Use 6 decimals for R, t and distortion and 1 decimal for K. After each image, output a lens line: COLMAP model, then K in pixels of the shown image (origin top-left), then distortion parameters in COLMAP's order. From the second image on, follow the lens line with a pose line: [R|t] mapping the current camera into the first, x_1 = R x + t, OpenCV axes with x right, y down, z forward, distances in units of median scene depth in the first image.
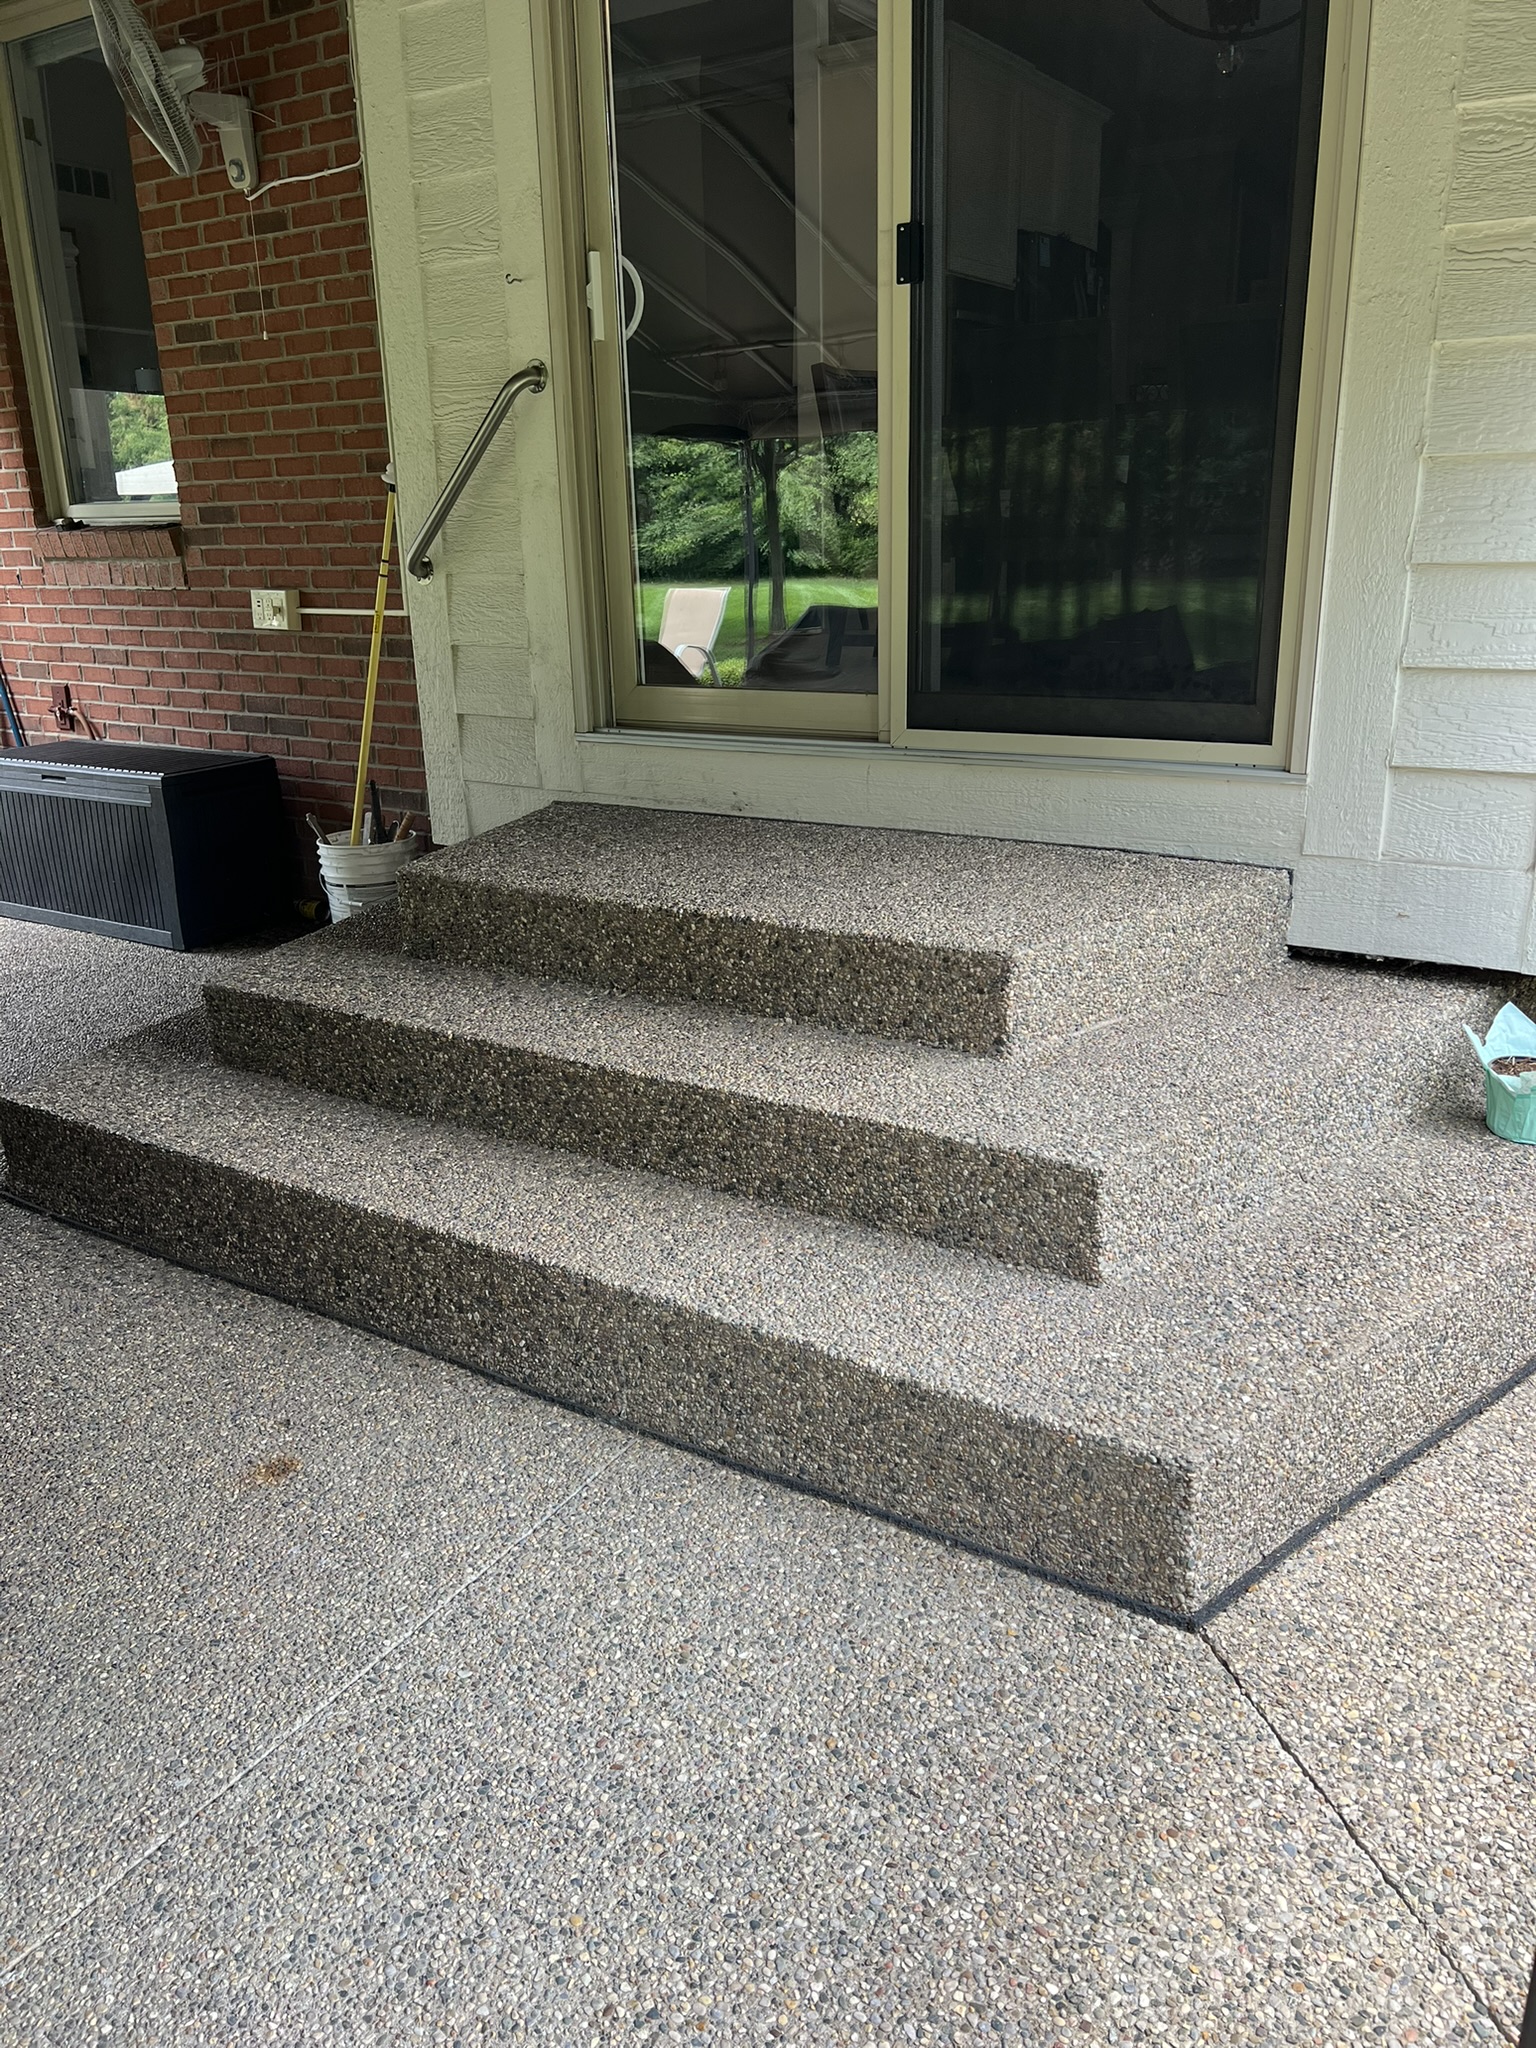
lens RADIAL K [[1546.6, 0, 769.0], [0, 1546.6, 987.8], [0, 0, 1]] dist [0.090442, -0.087176]
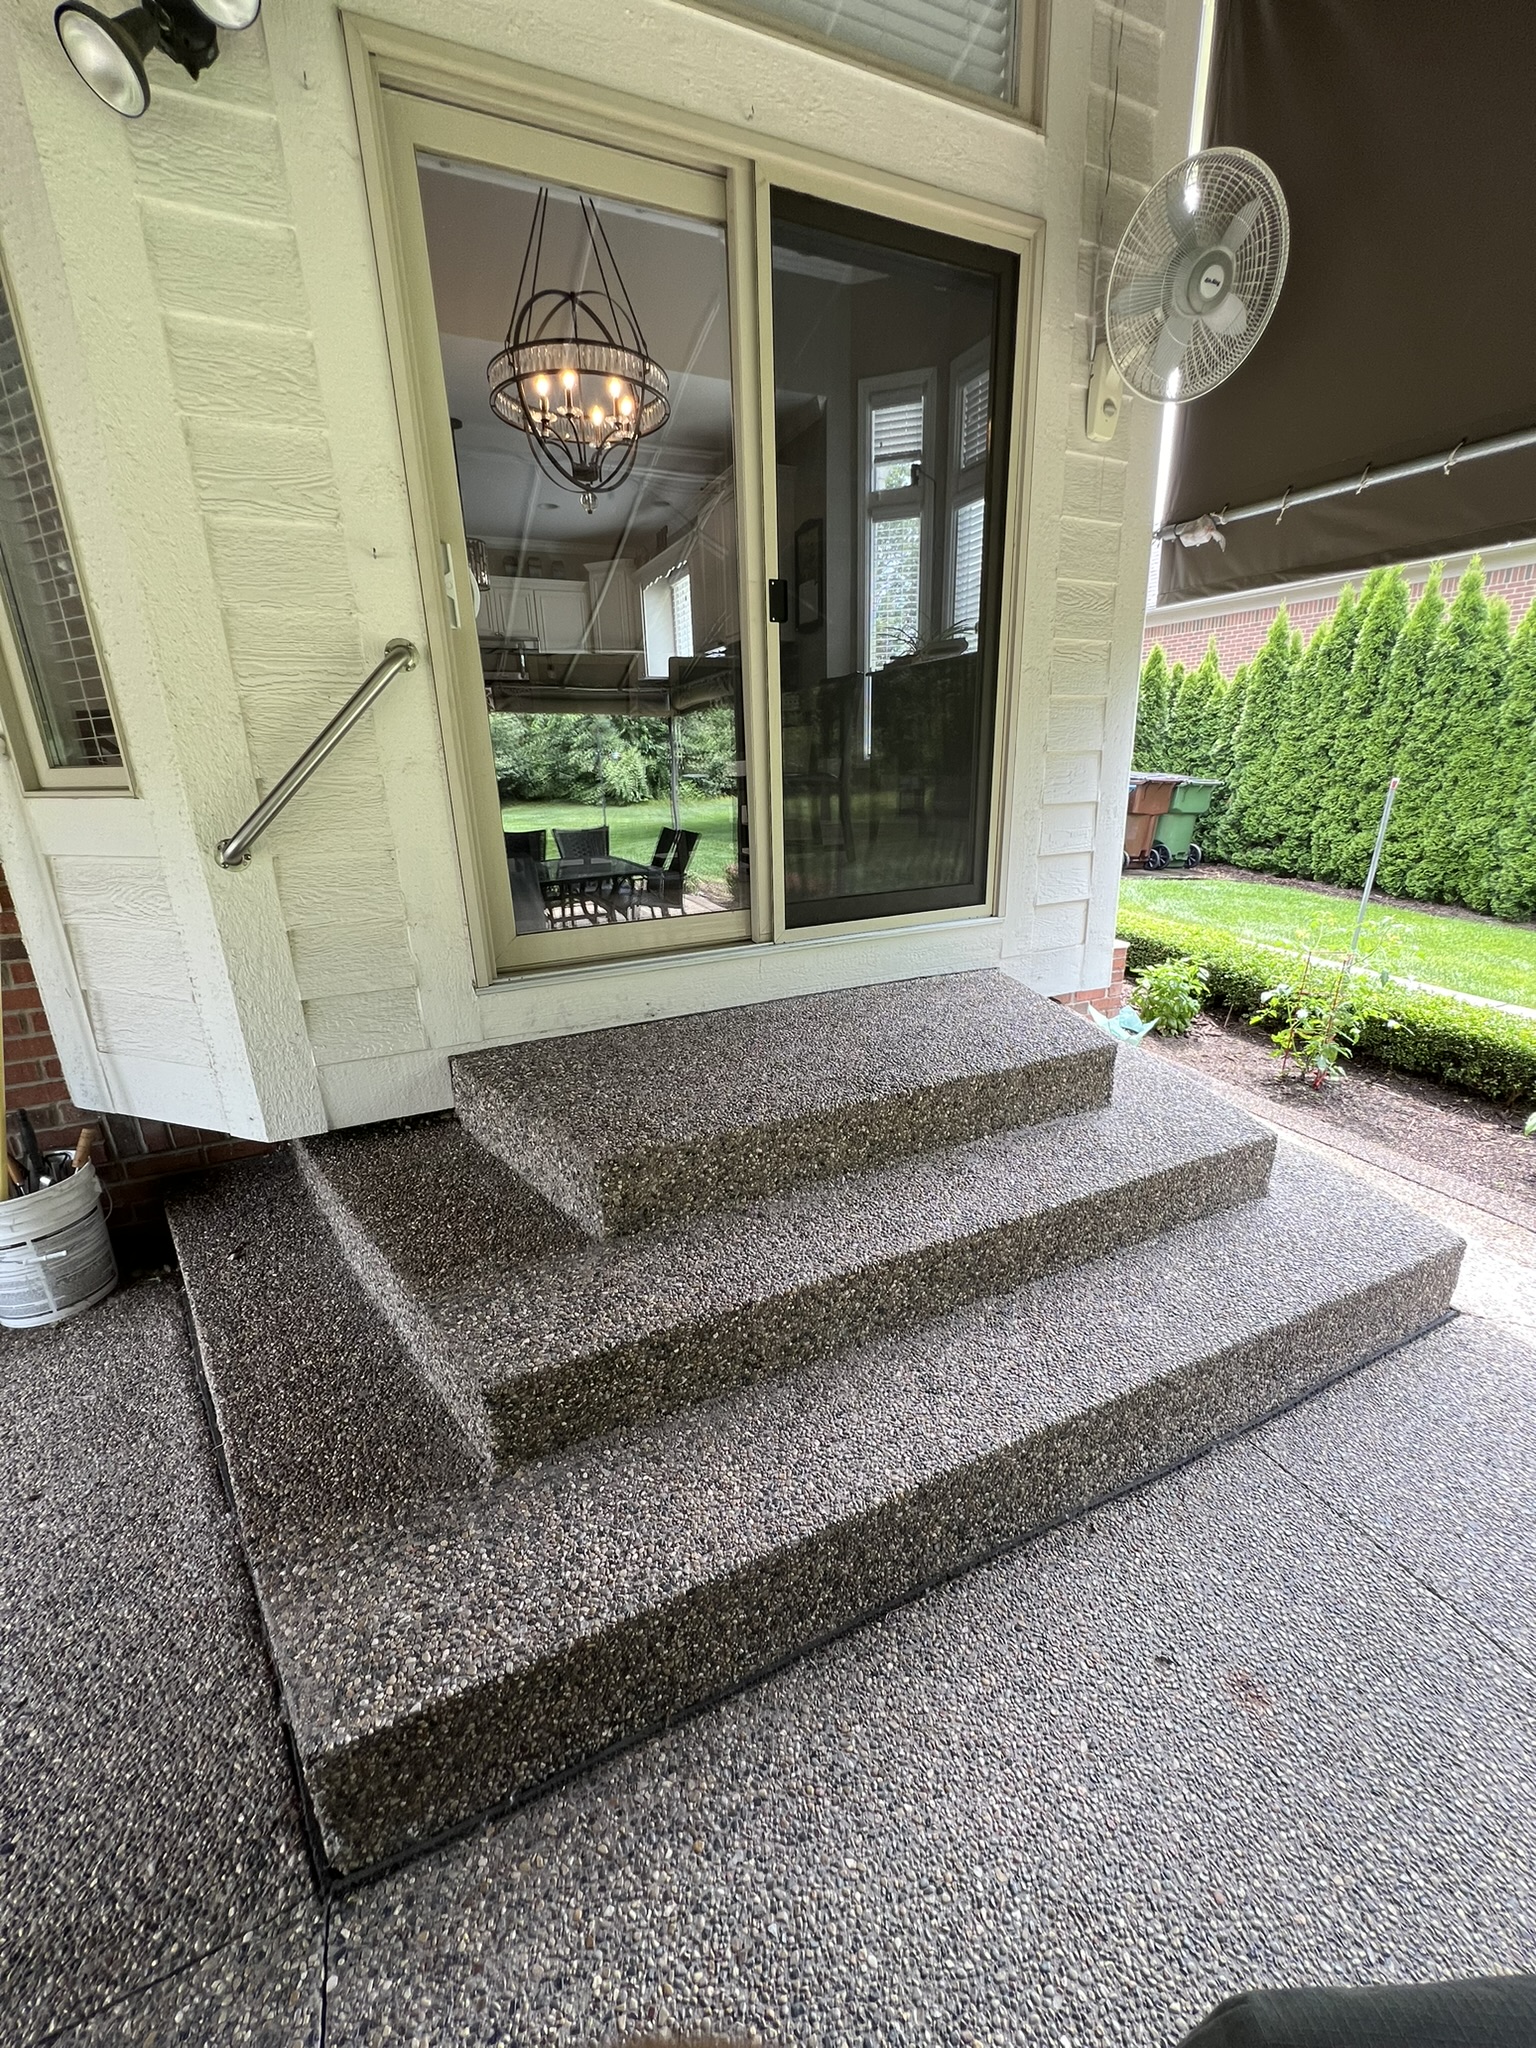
lens RADIAL K [[817.5, 0, 772.4], [0, 817.5, 1011.7], [0, 0, 1]] dist [-0.000831, 0.000437]
pose [[0.524912, -0.245399, 0.815013, -0.635309], [0.258357, 0.958297, 0.122146, -0.218532], [-0.810999, 0.146448, 0.566422, 0.684150]]
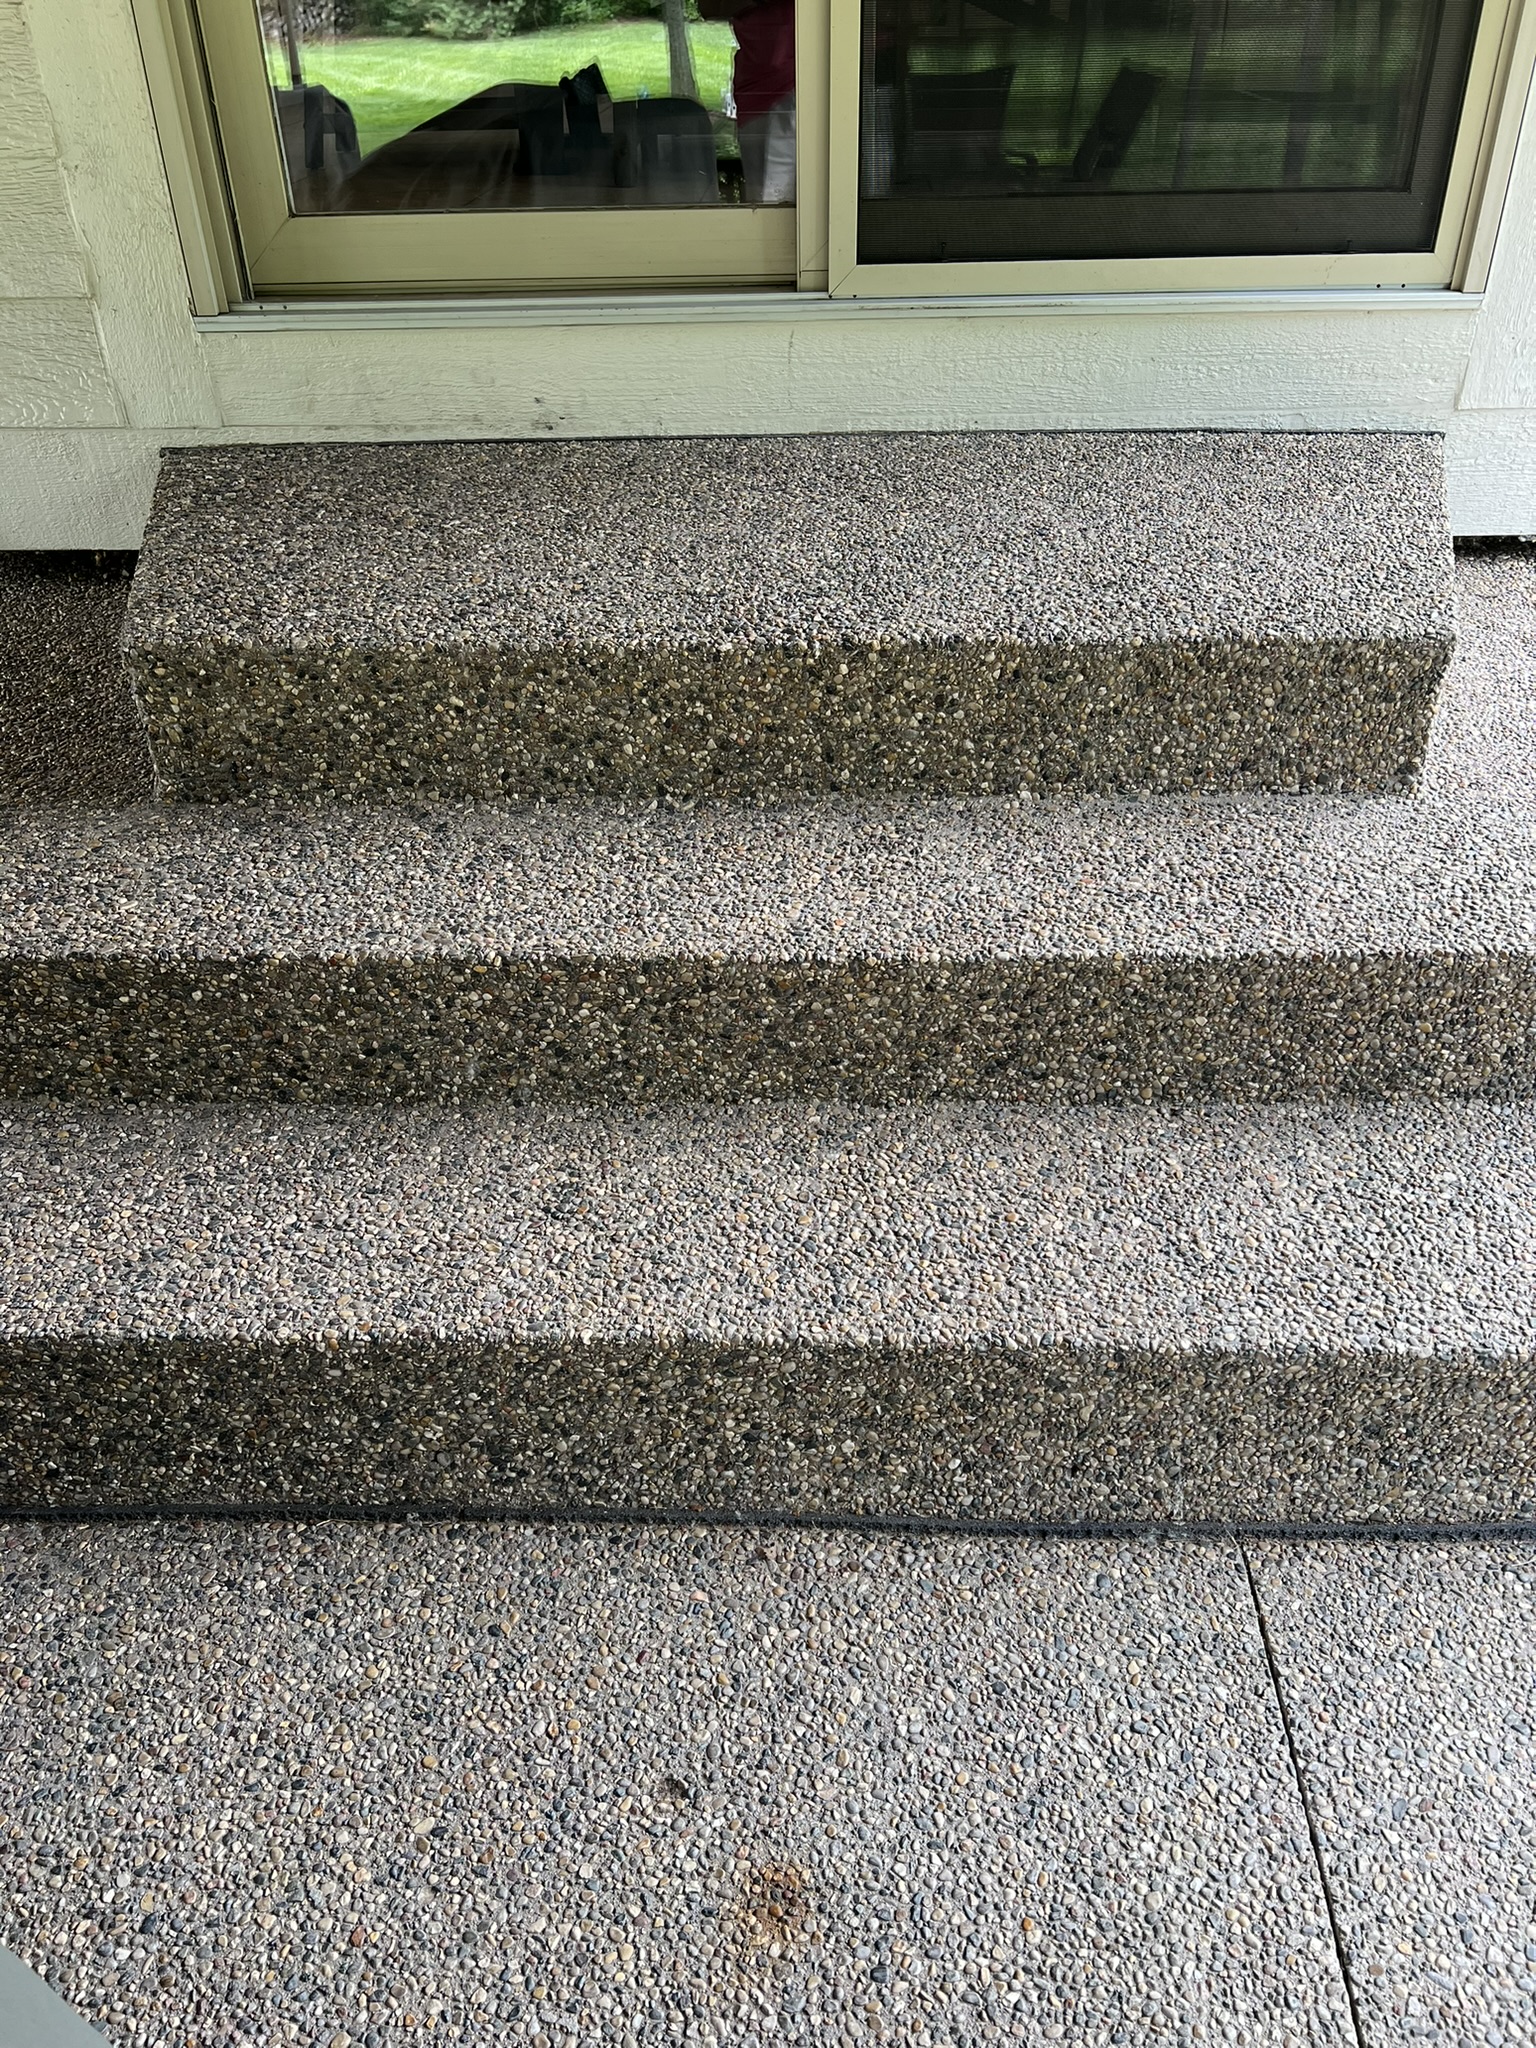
lens RADIAL K [[1540.3, 0, 776.7], [0, 1540.3, 1015.9], [0, 0, 1]] dist [0.061745, -0.075241]
pose [[0.849463, -0.289735, 0.440983, -0.354315], [0.147944, 0.933012, 0.328026, -0.109013], [-0.506483, -0.213405, 0.835424, 0.486786]]
